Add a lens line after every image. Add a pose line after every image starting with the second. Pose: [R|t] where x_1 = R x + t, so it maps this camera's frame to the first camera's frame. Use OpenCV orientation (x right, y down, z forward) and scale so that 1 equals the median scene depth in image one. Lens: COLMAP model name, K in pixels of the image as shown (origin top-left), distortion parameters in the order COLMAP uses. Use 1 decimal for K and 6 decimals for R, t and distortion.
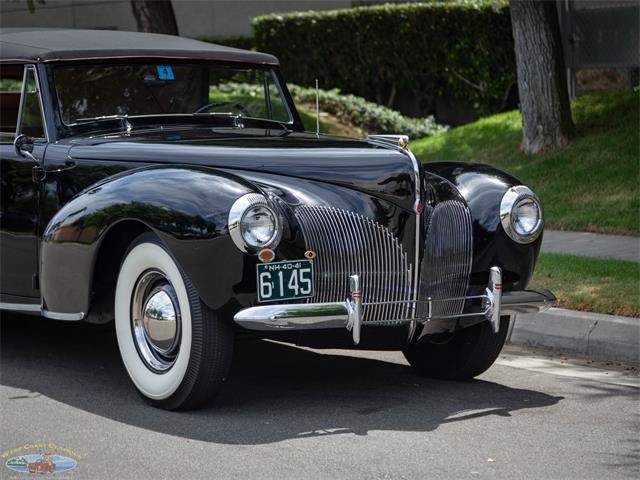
lens RADIAL K [[2293.5, 0, 320.0], [0, 2293.5, 240.0], [0, 0, 1]] dist [0.123428, -0.172109]
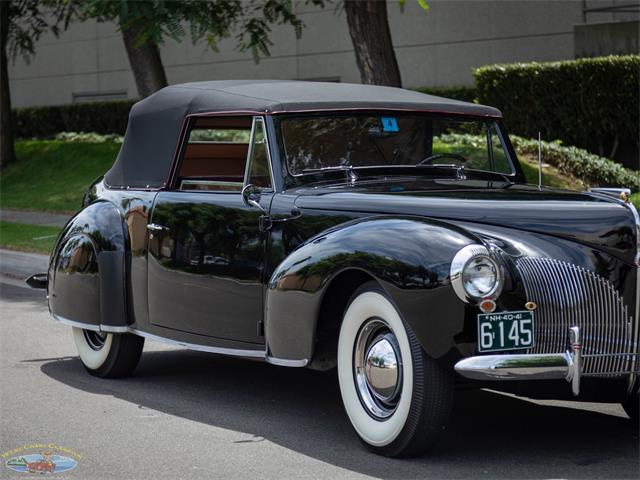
lens RADIAL K [[2334.3, 0, 319.5], [0, 2334.3, 271.8], [0, 0, 1]] dist [0.033033, 0.655798]
pose [[0.995546, 0.013196, -0.093346, -0.001043], [-0.013877, 0.999882, -0.006654, -0.000451], [0.093247, 0.007919, 0.995612, -0.030600]]
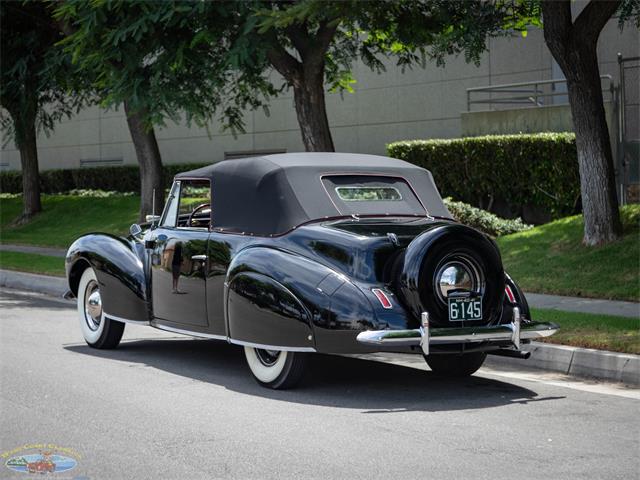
lens RADIAL K [[2137.6, 0, 284.0], [0, 2137.6, 240.1], [0, 0, 1]] dist [0.116600, 0.869235]
pose [[0.997686, 0.014750, -0.066375, -0.008694], [-0.017674, 0.998889, -0.043692, 0.023722], [0.065657, 0.044764, 0.996838, -0.381944]]
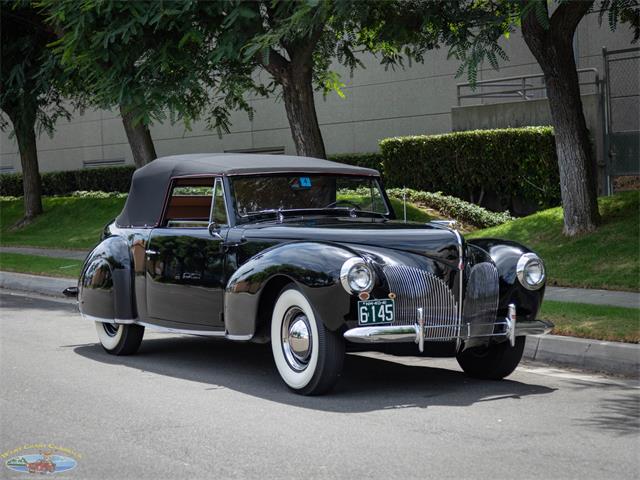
lens RADIAL K [[2293.5, 0, 320.0], [0, 2293.5, 240.0], [0, 0, 1]] dist [0.123428, -0.172109]
pose [[0.996450, -0.004406, -0.084077, 0.071733], [0.000693, 0.999025, -0.044134, 0.034021], [0.084190, 0.043919, 0.995481, -0.530506]]
